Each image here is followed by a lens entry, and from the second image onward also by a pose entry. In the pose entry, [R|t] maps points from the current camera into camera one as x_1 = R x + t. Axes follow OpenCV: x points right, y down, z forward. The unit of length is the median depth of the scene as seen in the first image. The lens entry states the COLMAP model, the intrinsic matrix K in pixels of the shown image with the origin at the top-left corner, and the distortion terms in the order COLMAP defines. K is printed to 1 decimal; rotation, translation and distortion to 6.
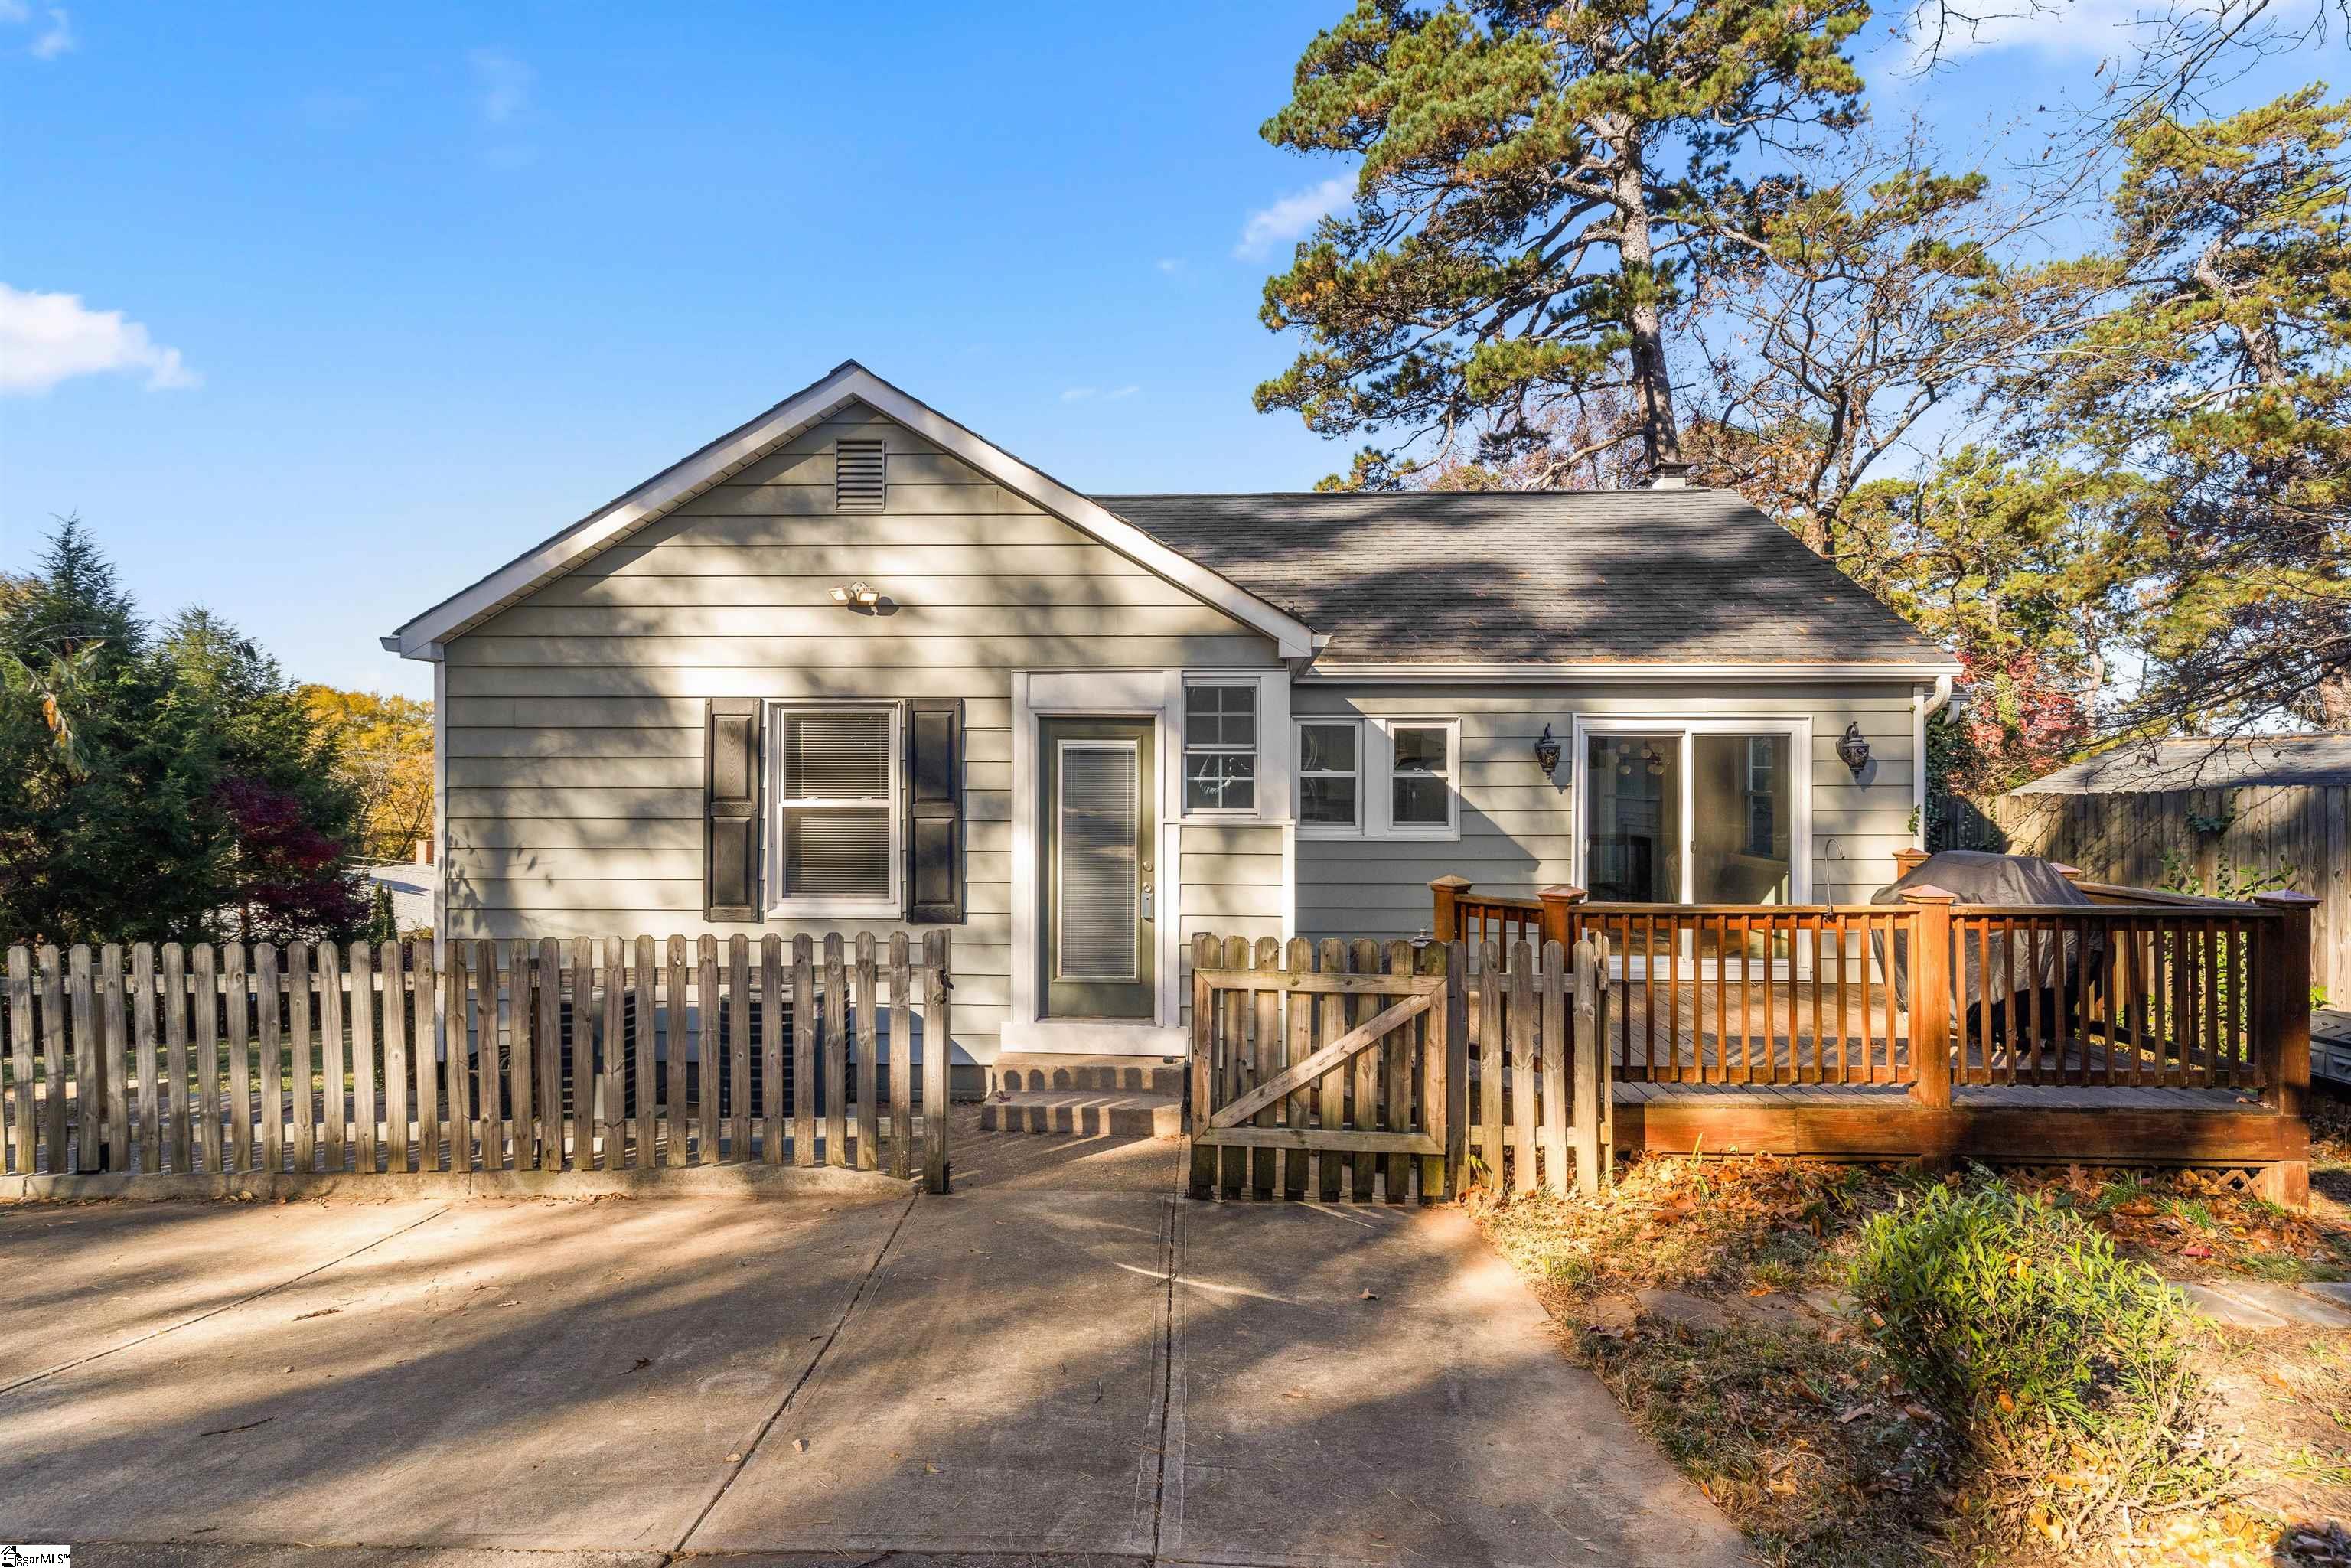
lens RADIAL K [[1155.5, 0, 1173.6], [0, 1155.5, 800.6], [0, 0, 1]] dist [-0.000442, -0.000486]
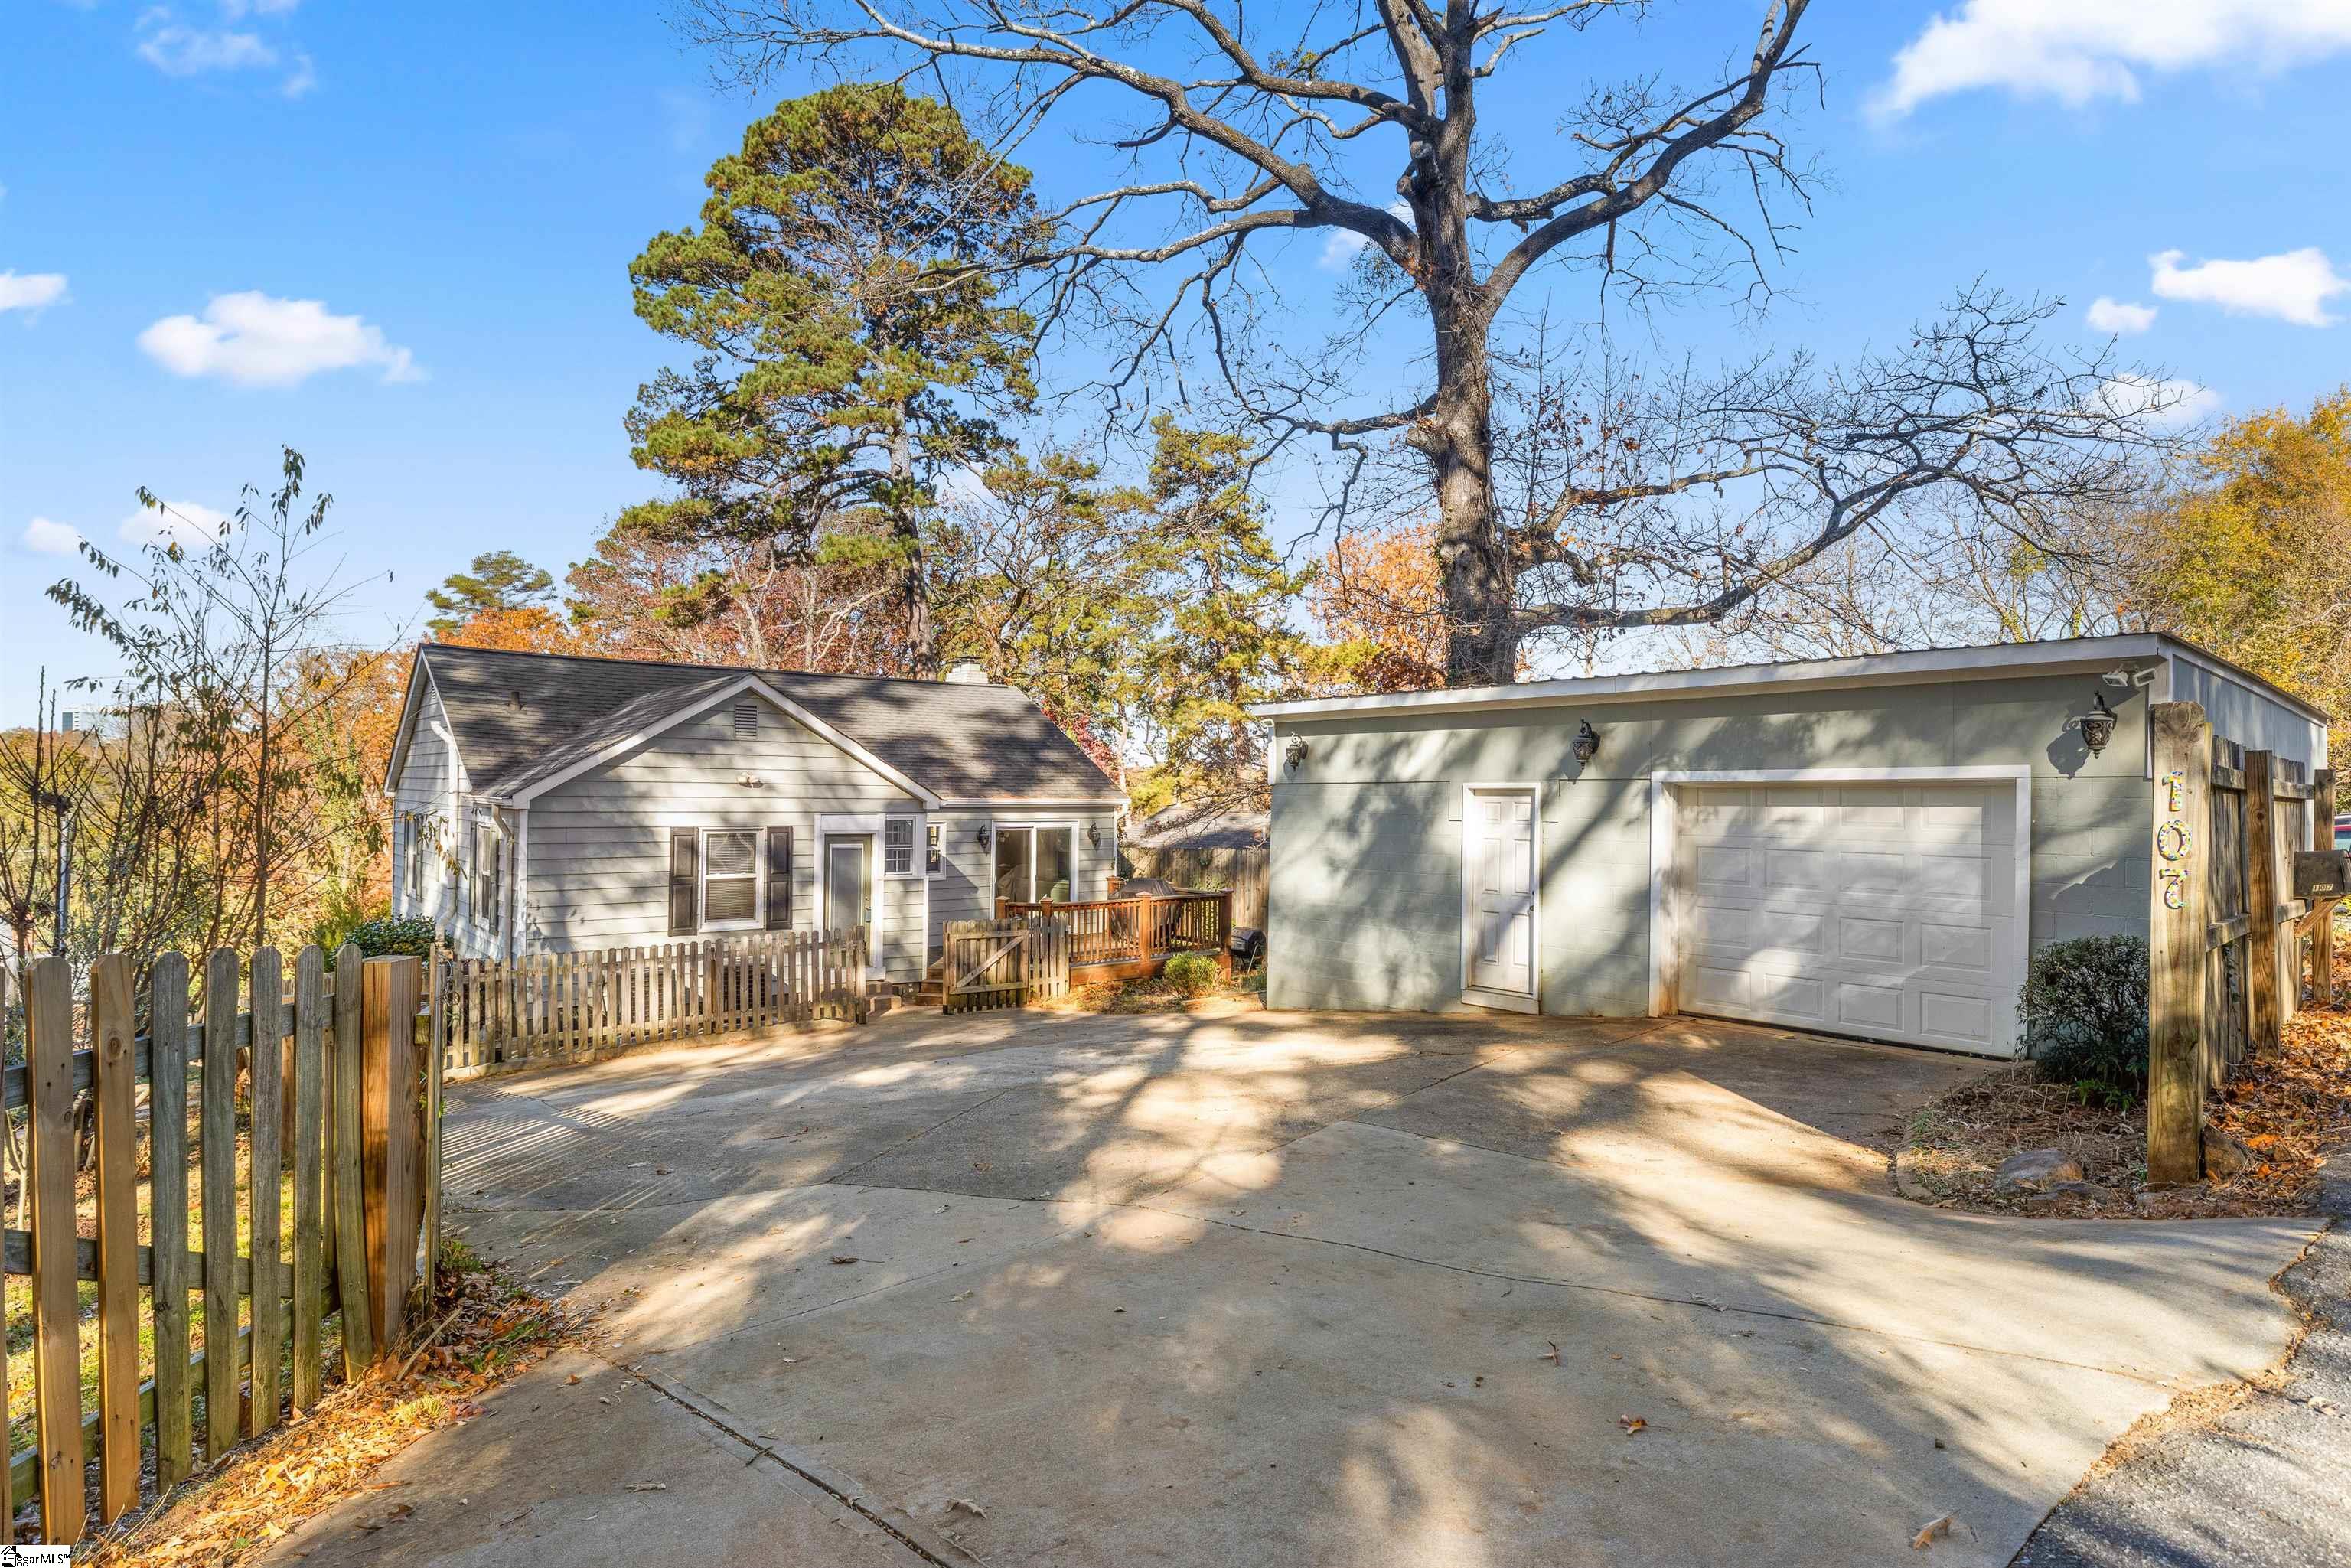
lens RADIAL K [[1253.3, 0, 1181.6], [0, 1253.3, 807.4], [0, 0, 1]] dist [0.001466, -0.000037]
pose [[0.743979, -0.001944, 0.668201, -1.209791], [0.001869, 0.999998, 0.000828, -0.124163], [-0.668201, 0.000633, 0.743981, -1.252384]]
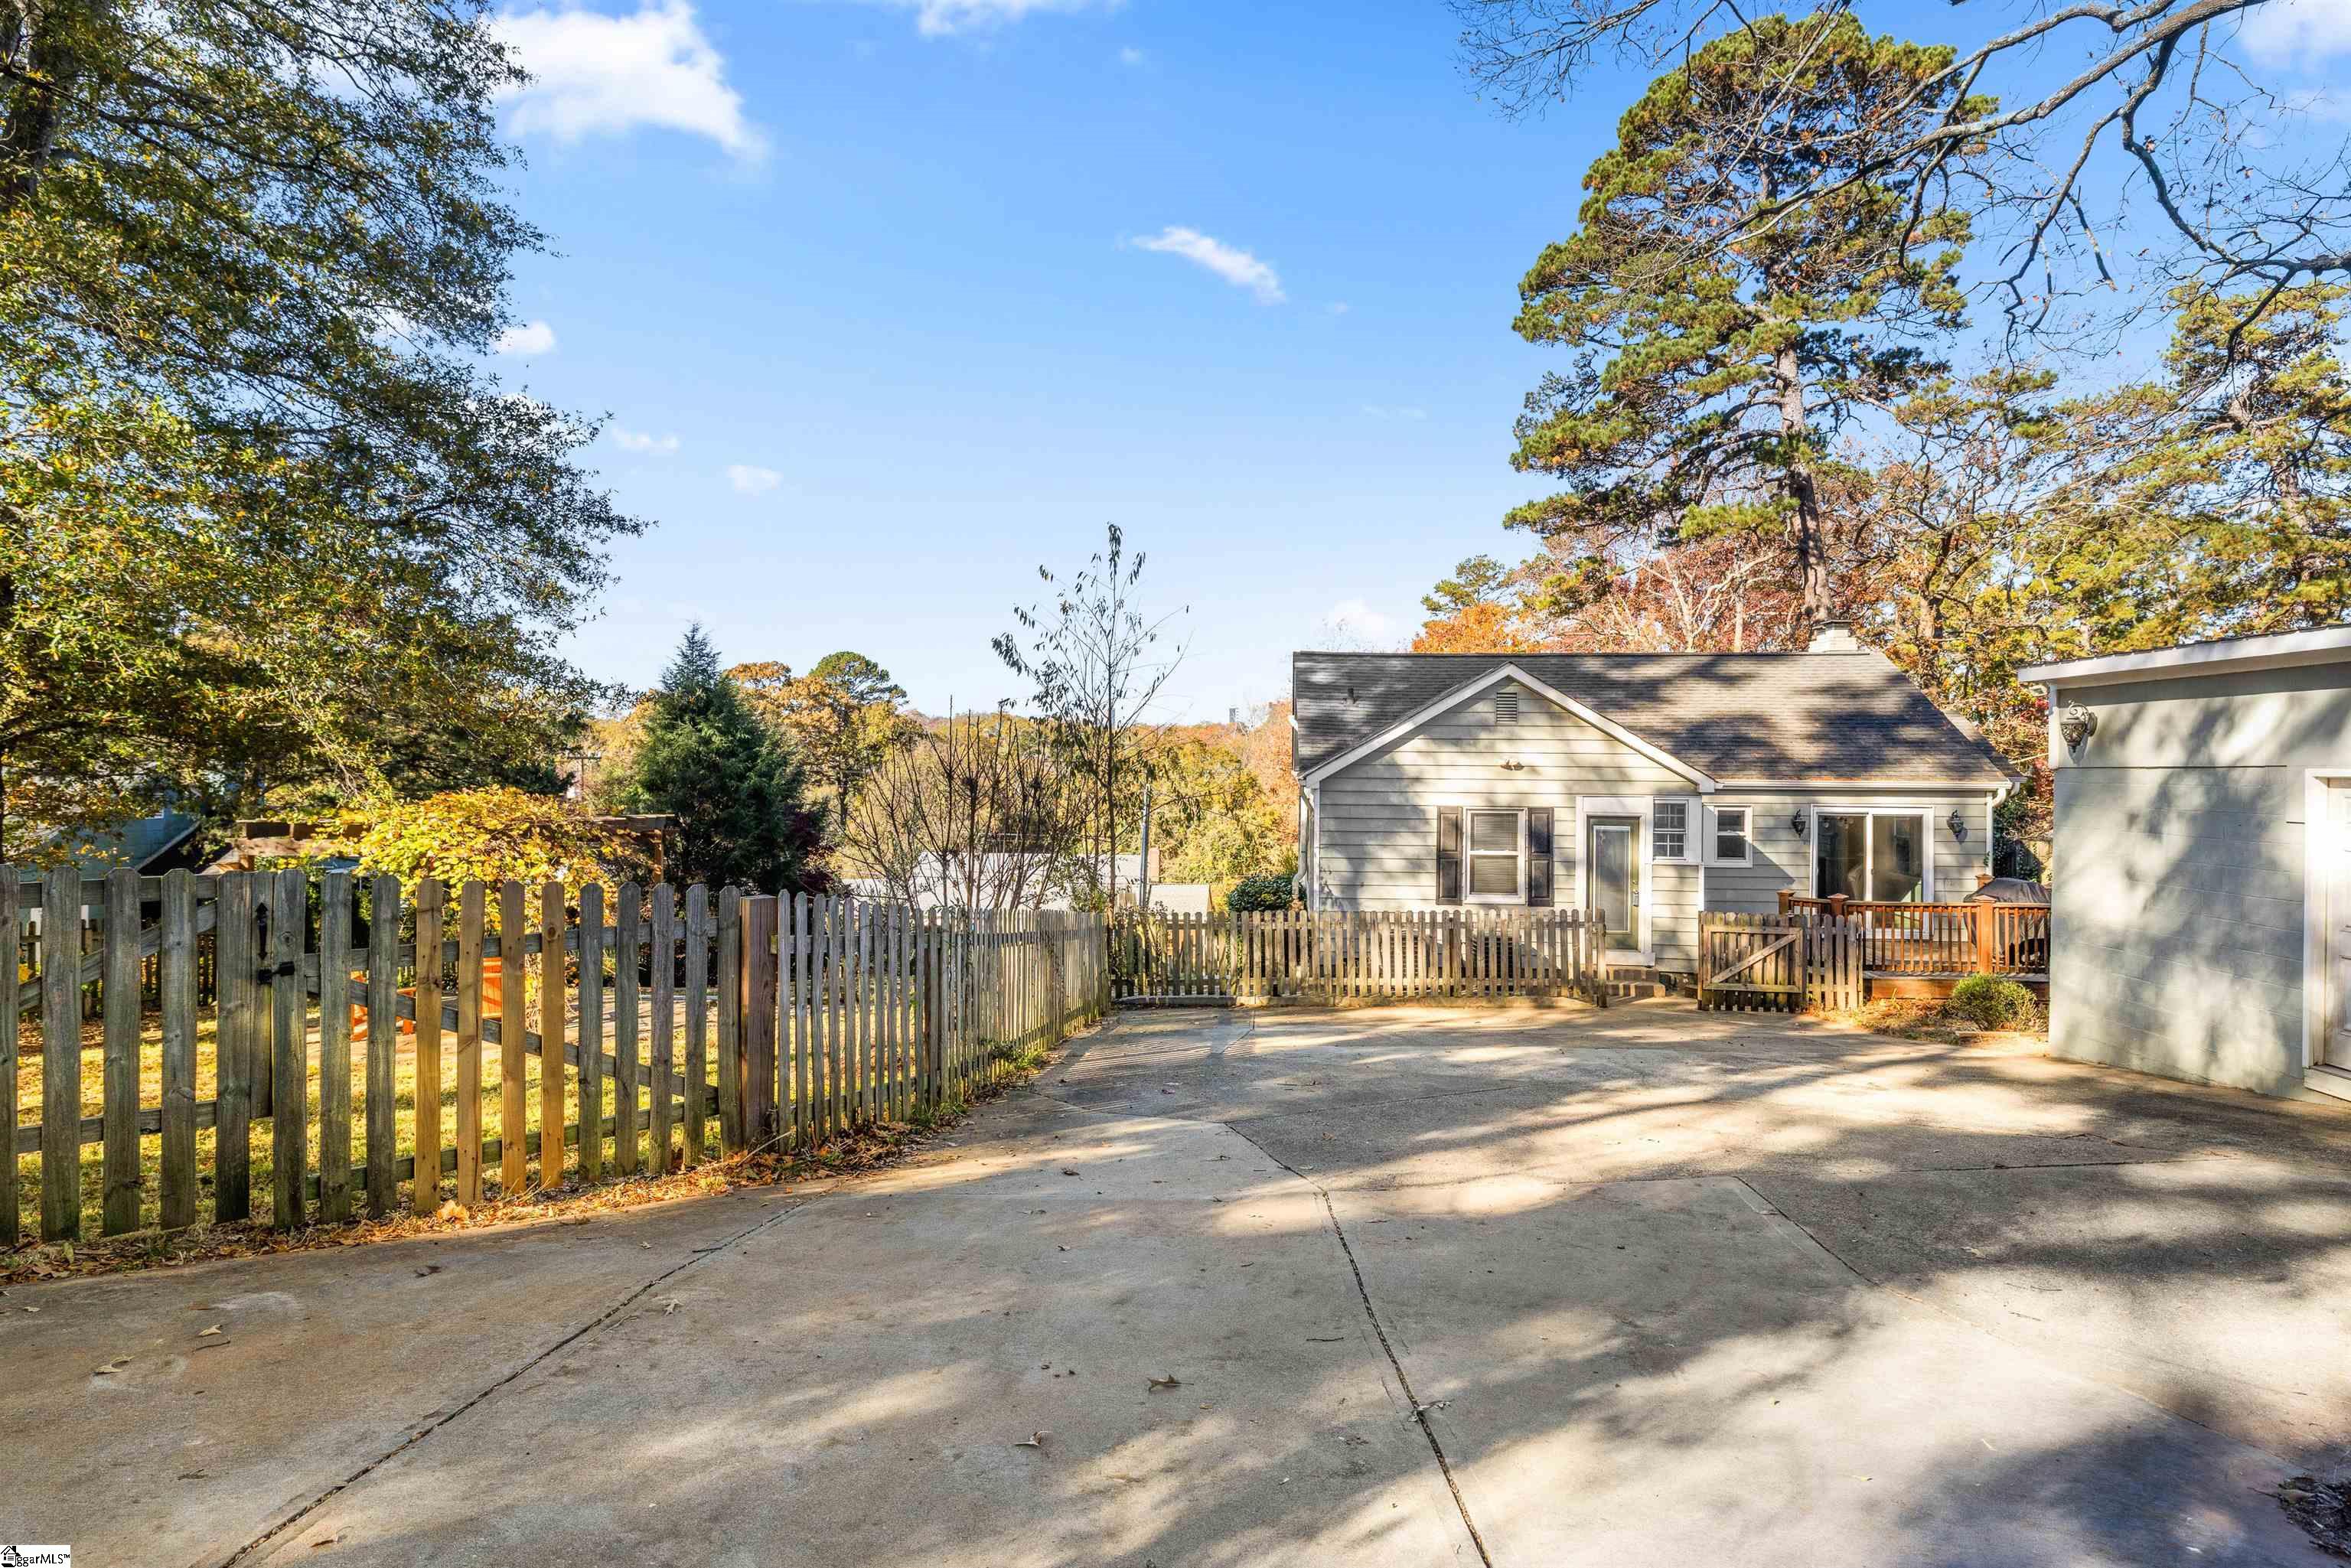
lens RADIAL K [[1230.5, 0, 1175.5], [0, 1230.5, 784.0], [0, 0, 1]] dist [0.000813, -0.000353]
pose [[0.999458, 0.005657, -0.032425, -0.837662], [-0.005543, 0.999978, 0.003610, -0.138247], [0.032444, -0.003428, 0.999468, -1.419325]]
